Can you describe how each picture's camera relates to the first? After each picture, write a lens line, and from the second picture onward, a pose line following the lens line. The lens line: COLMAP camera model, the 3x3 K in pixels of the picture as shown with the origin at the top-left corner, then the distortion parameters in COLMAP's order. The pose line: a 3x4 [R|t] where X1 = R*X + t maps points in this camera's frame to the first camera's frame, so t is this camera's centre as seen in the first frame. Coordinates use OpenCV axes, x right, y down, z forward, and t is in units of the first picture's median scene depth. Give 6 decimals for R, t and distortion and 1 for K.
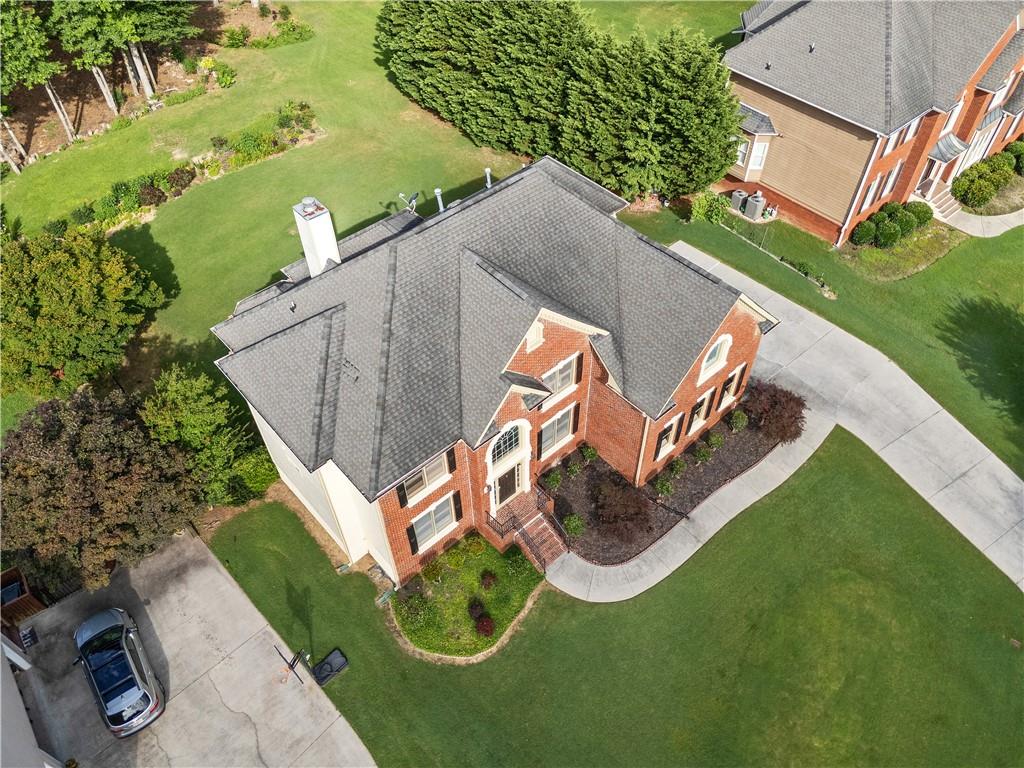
lens RADIAL K [[765.8, 0, 512.0], [0, 765.8, 384.0], [0, 0, 1]] dist [0.005778, 0.001304]
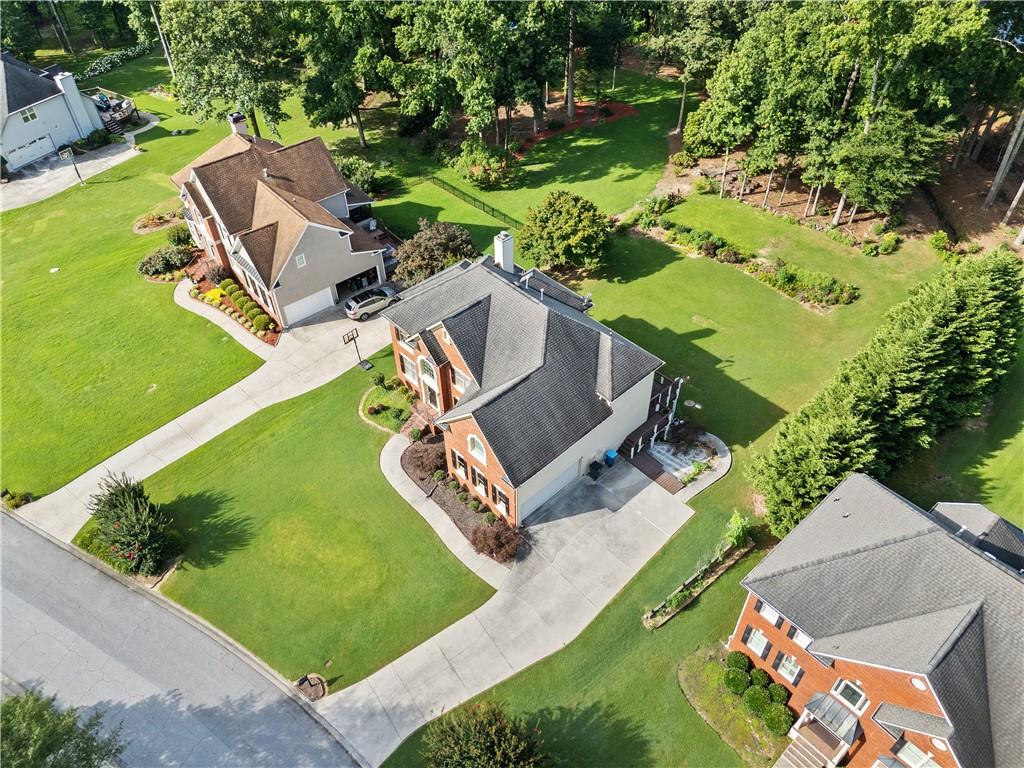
lens RADIAL K [[753.8, 0, 512.0], [0, 753.8, 384.0], [0, 0, 1]] dist [-0.000242, -0.001532]
pose [[0.024298, 0.710315, -0.703465, 1.082706], [-0.734769, 0.489837, 0.469227, -0.758443], [0.677882, 0.505483, 0.533820, 0.116015]]
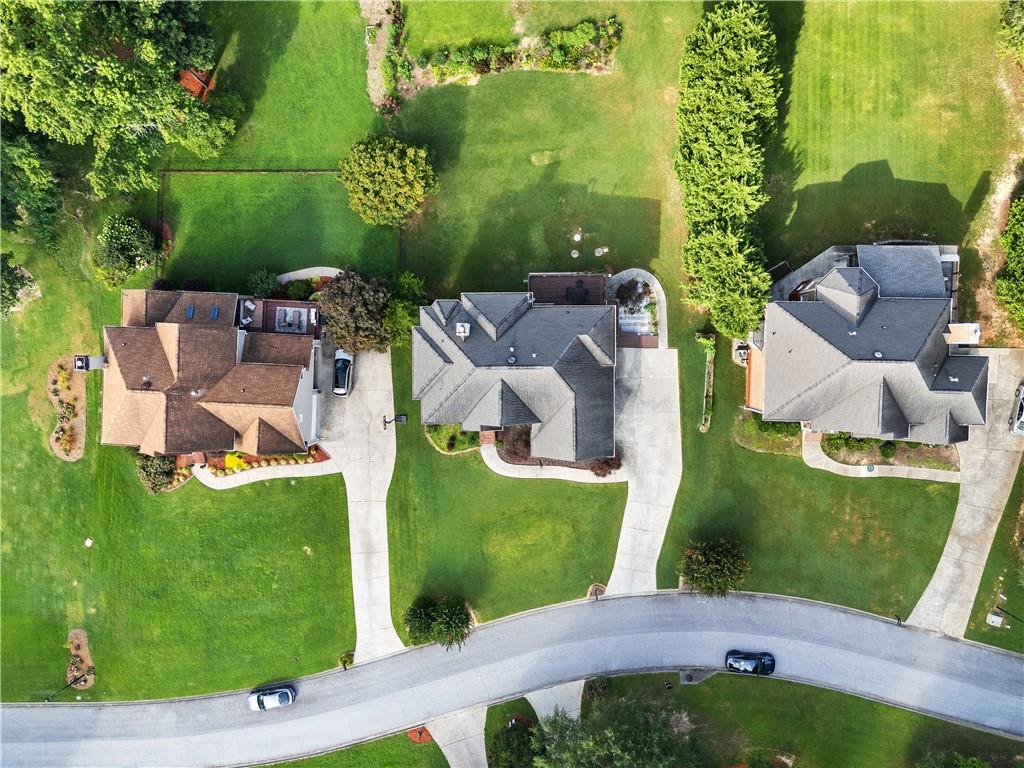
lens RADIAL K [[765.8, 0, 512.0], [0, 765.8, 384.0], [0, 0, 1]] dist [0.005778, 0.001304]
pose [[0.751364, 0.659687, 0.016271, -0.050600], [-0.465826, 0.512776, 0.721157, -1.515286], [0.467395, -0.549431, 0.692581, -0.537270]]
